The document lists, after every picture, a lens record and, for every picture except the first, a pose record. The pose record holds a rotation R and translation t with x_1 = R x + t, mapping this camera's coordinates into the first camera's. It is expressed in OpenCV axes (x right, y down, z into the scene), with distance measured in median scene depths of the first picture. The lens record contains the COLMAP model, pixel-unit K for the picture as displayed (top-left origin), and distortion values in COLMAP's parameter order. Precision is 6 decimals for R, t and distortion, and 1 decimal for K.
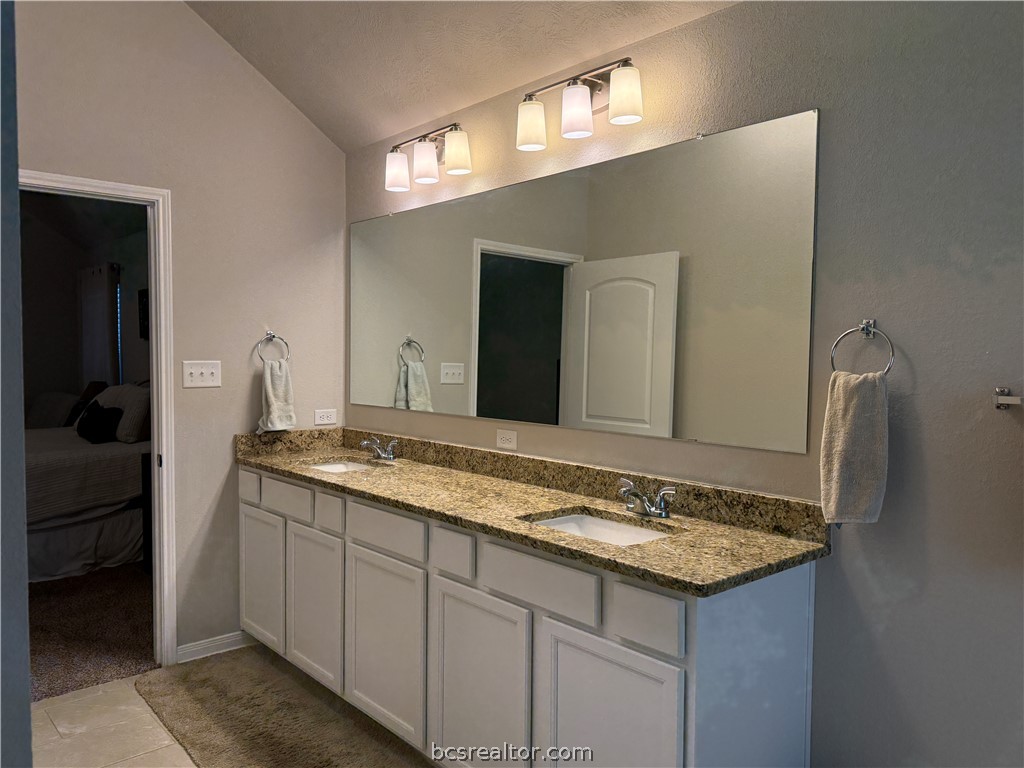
lens RADIAL K [[753.9, 0, 512.6], [0, 753.9, 385.7], [0, 0, 1]] dist [0.084246, -0.108699]
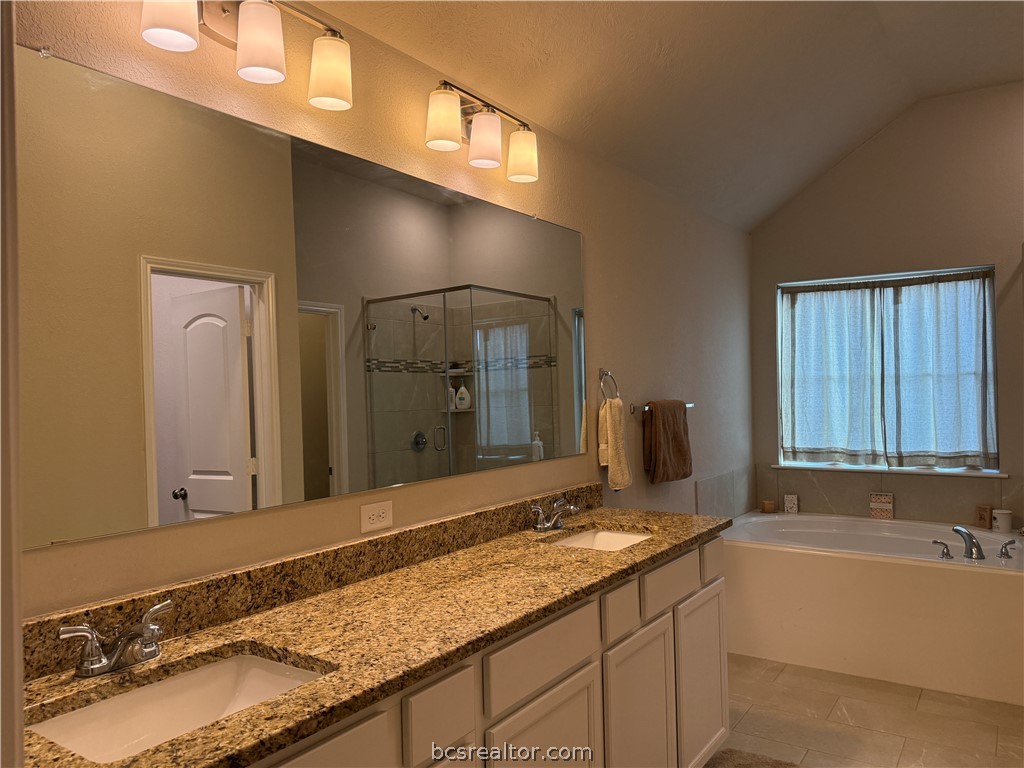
lens RADIAL K [[753.9, 0, 511.9], [0, 753.9, 387.5], [0, 0, 1]] dist [0.084246, -0.108699]
pose [[-0.237037, -0.000096, 0.971501, -0.734710], [0.067409, 0.997588, 0.016545, -0.052597], [-0.969159, 0.069409, -0.236459, 1.054446]]
